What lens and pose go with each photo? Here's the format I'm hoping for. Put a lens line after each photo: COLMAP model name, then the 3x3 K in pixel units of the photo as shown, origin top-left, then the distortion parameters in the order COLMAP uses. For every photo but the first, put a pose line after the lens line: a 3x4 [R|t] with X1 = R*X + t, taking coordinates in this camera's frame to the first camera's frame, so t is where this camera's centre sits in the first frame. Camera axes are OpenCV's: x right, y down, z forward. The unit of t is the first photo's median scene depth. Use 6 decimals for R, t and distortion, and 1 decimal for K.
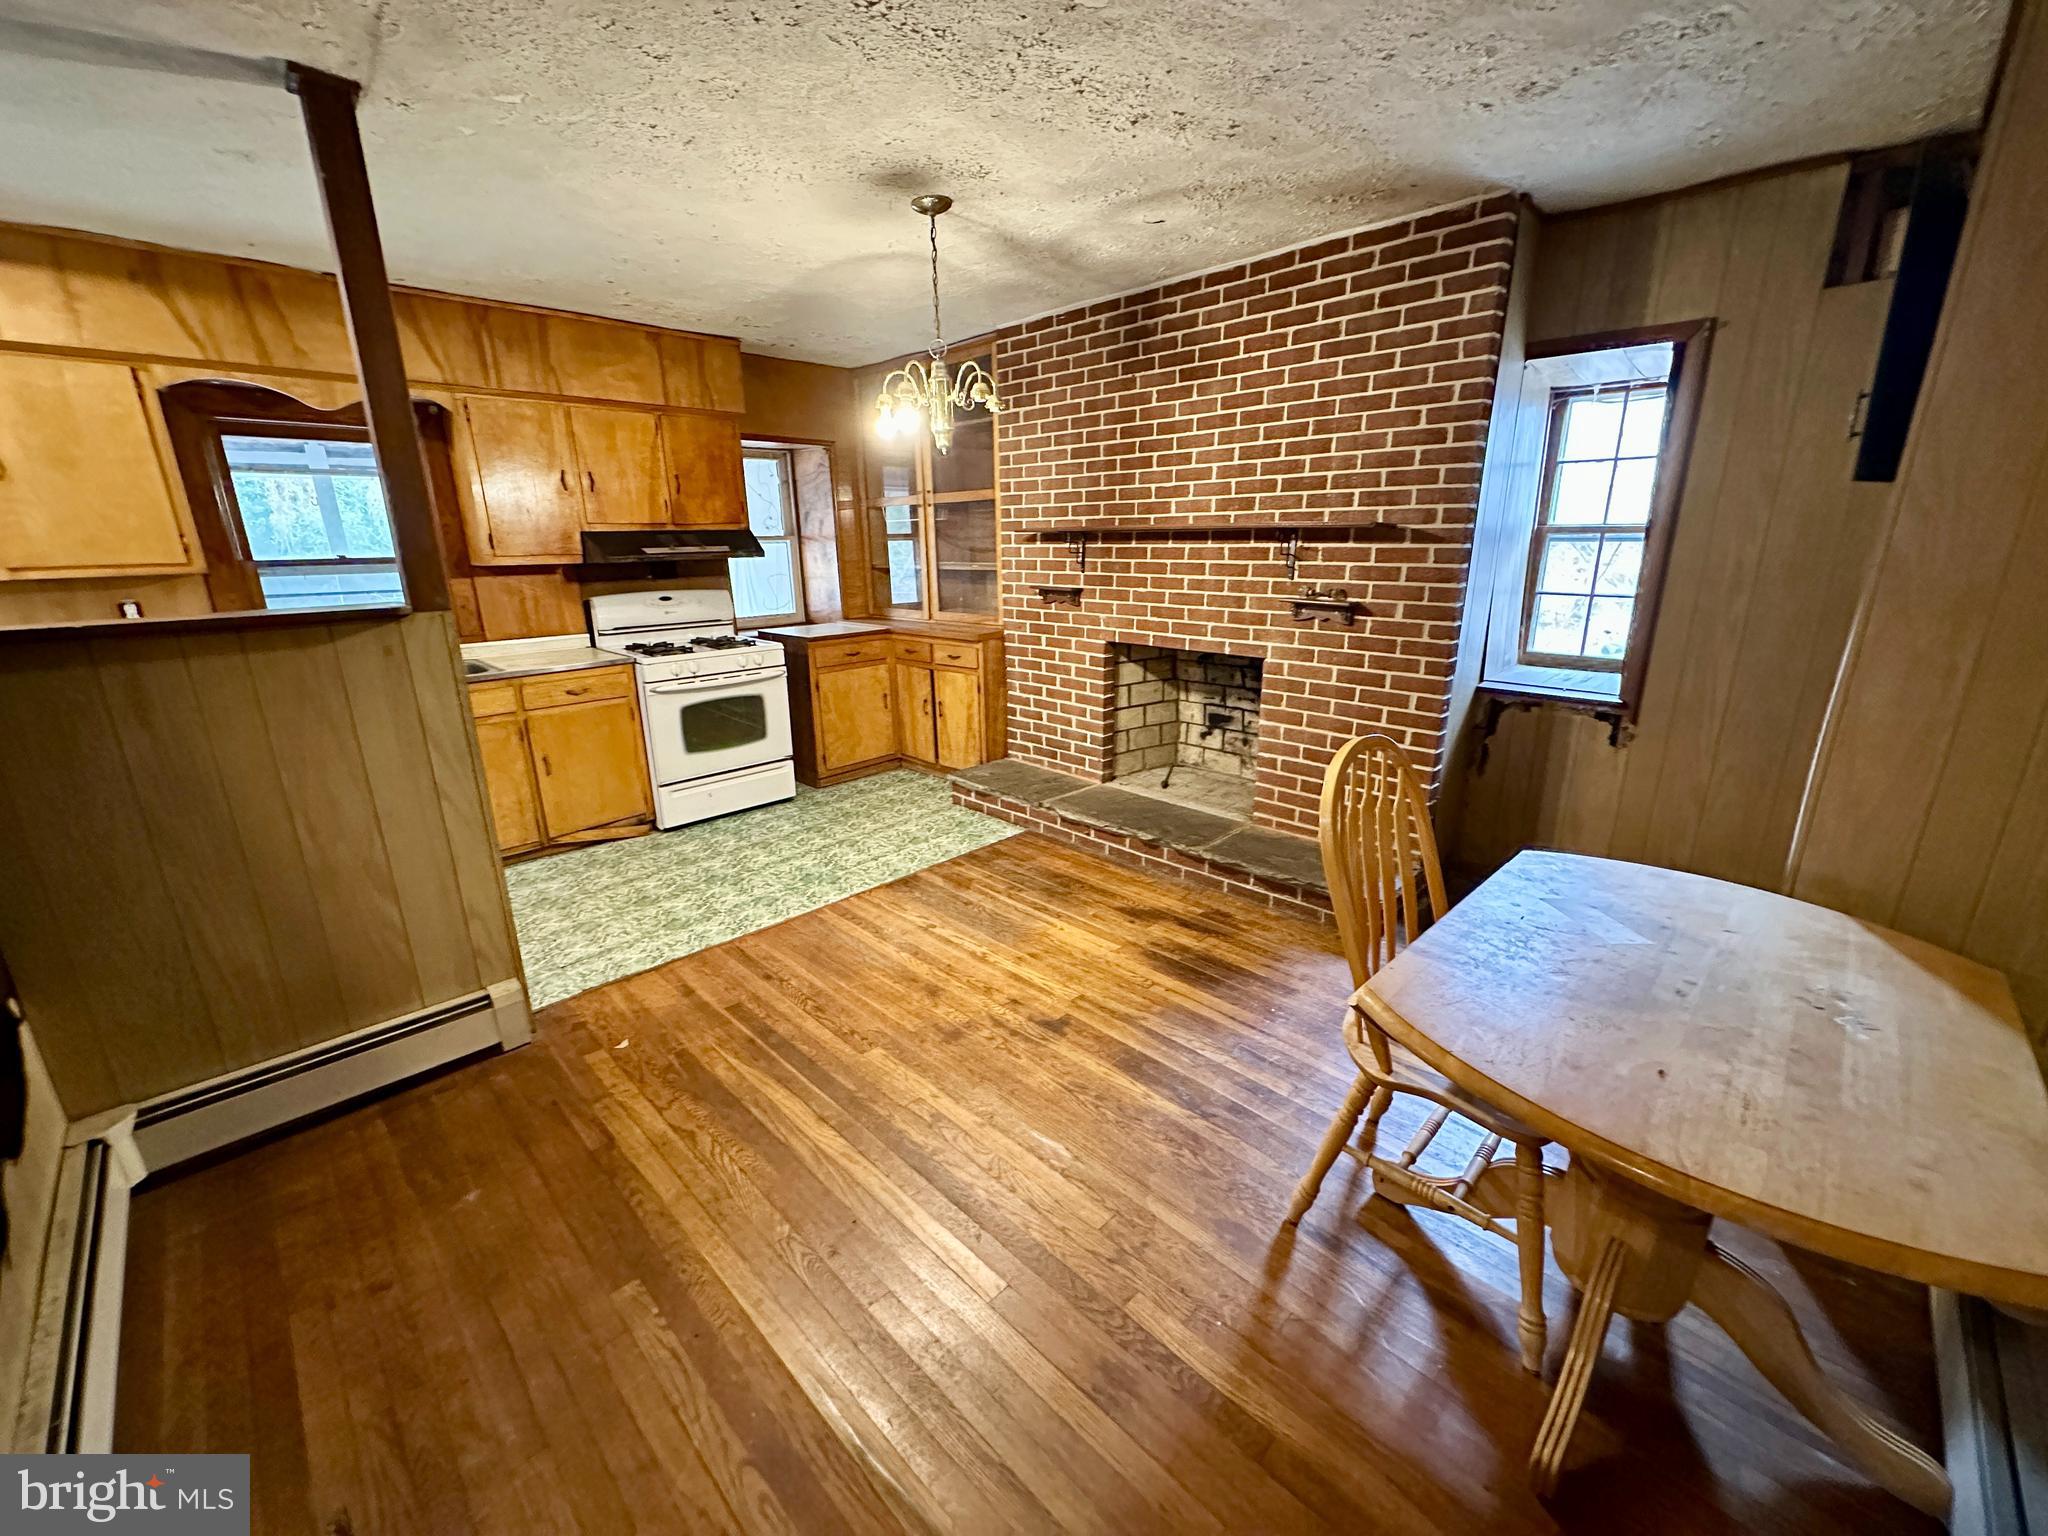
lens RADIAL K [[813.7, 0, 1024.0], [0, 813.7, 768.0], [0, 0, 1]] dist [-0.002588, -0.000041]
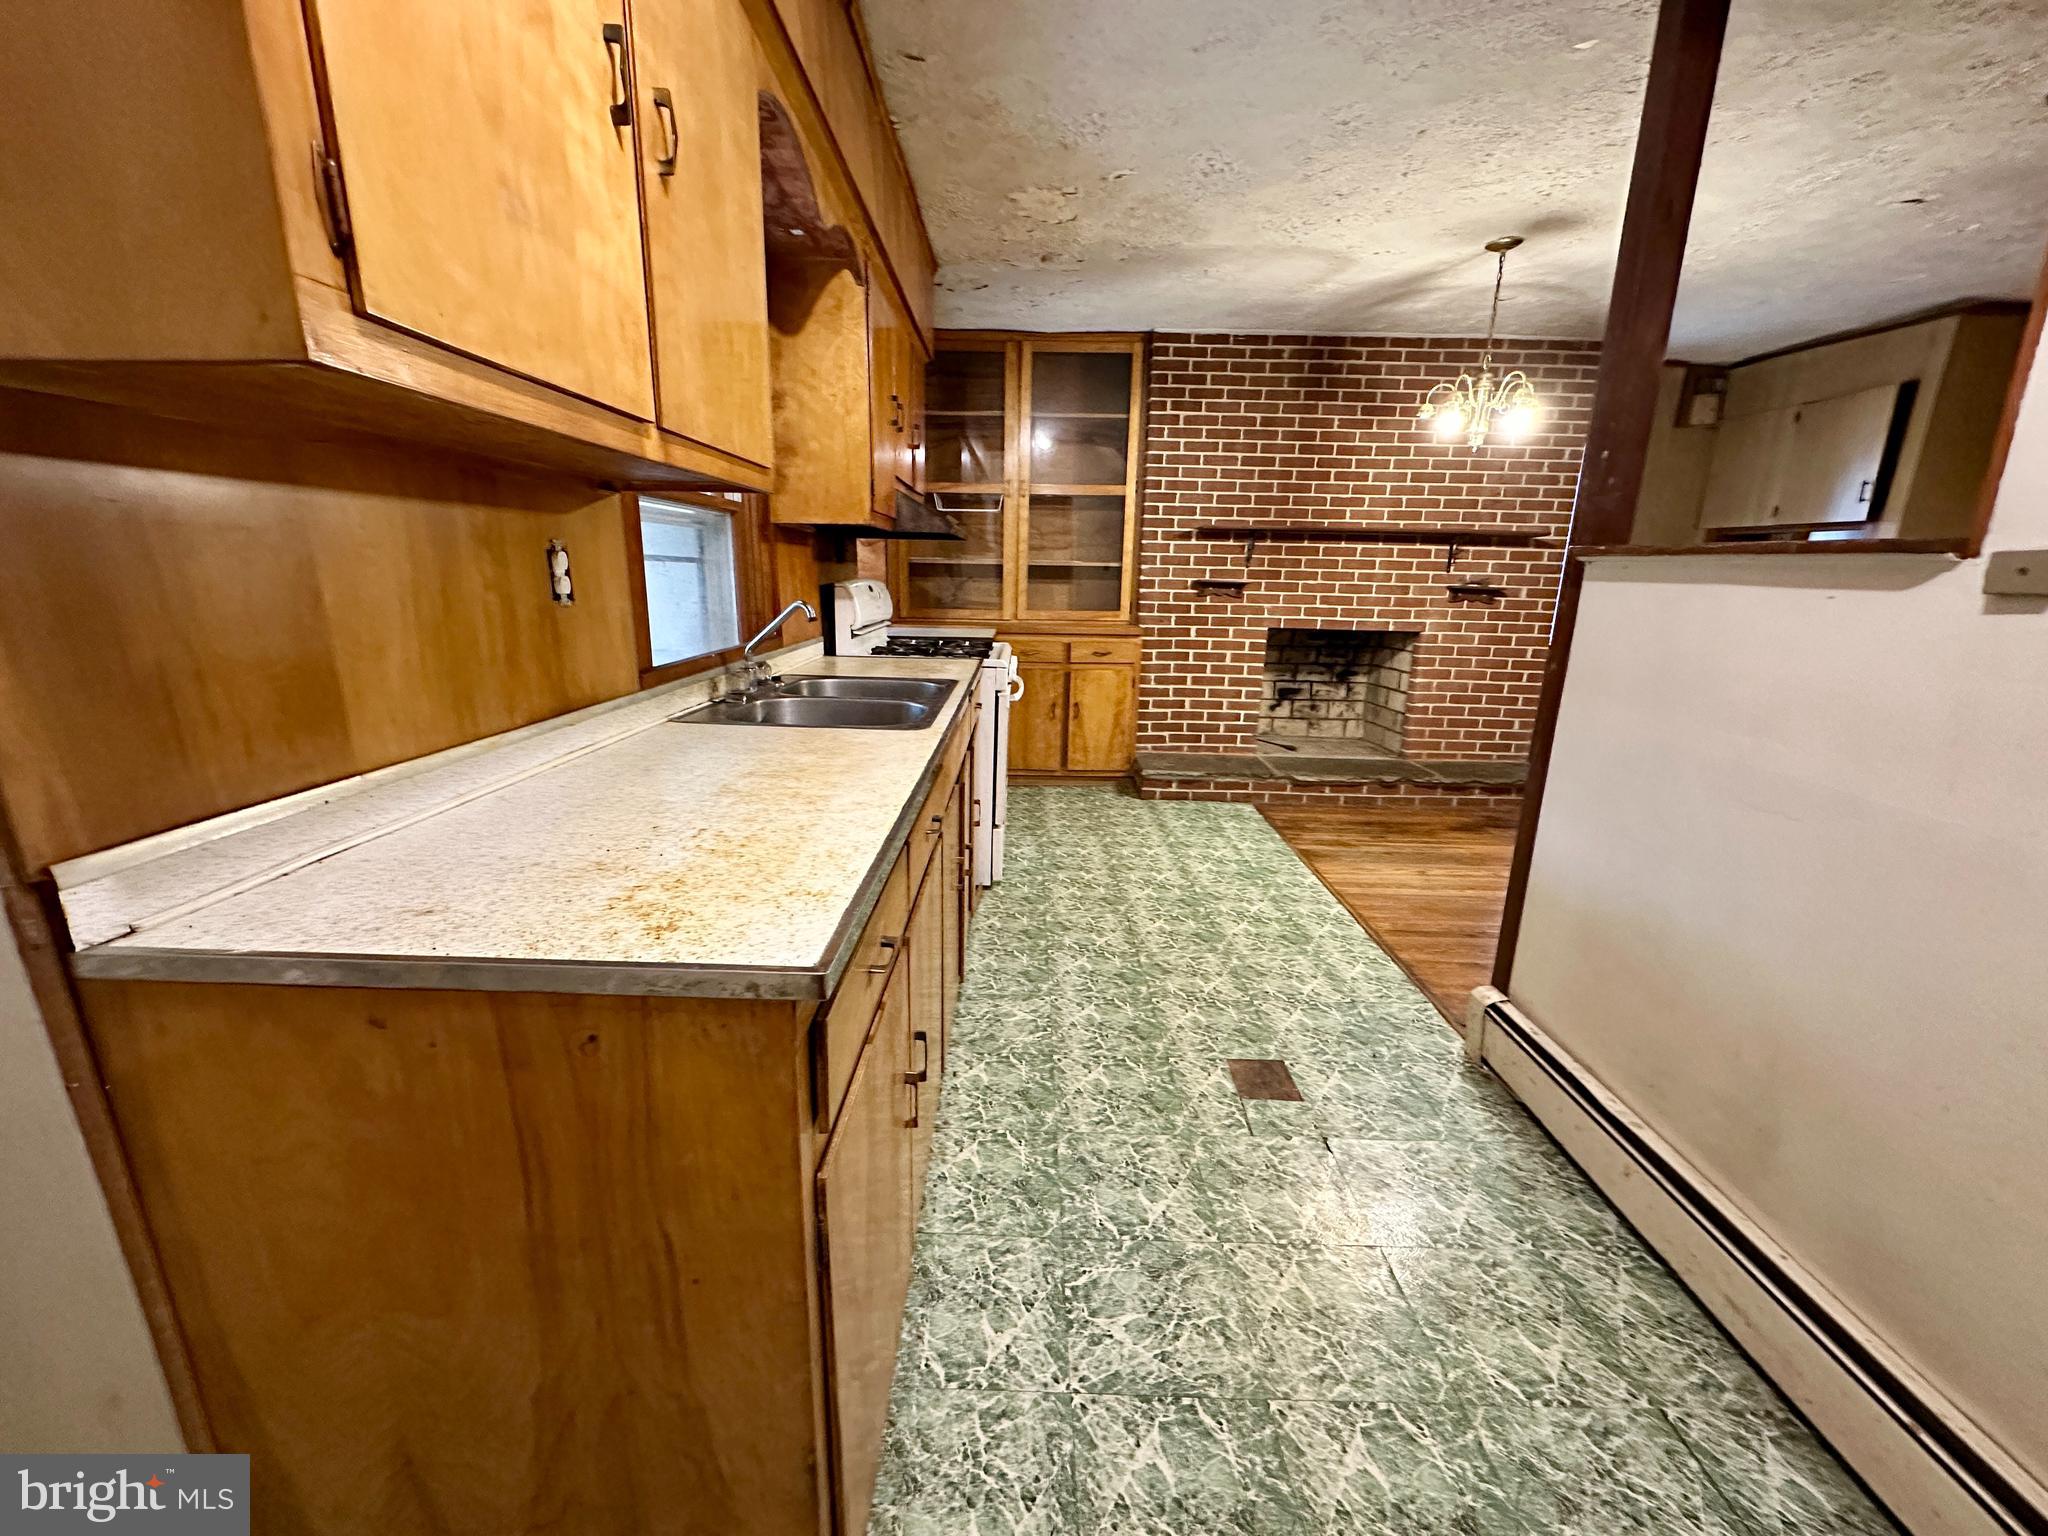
lens RADIAL K [[813.7, 0, 1024.0], [0, 813.7, 768.0], [0, 0, 1]] dist [-0.002588, -0.000041]
pose [[0.712838, -0.138189, 0.687580, -1.019375], [0.164248, 0.986025, 0.027888, -0.053503], [-0.681825, 0.093055, 0.725573, 0.452123]]
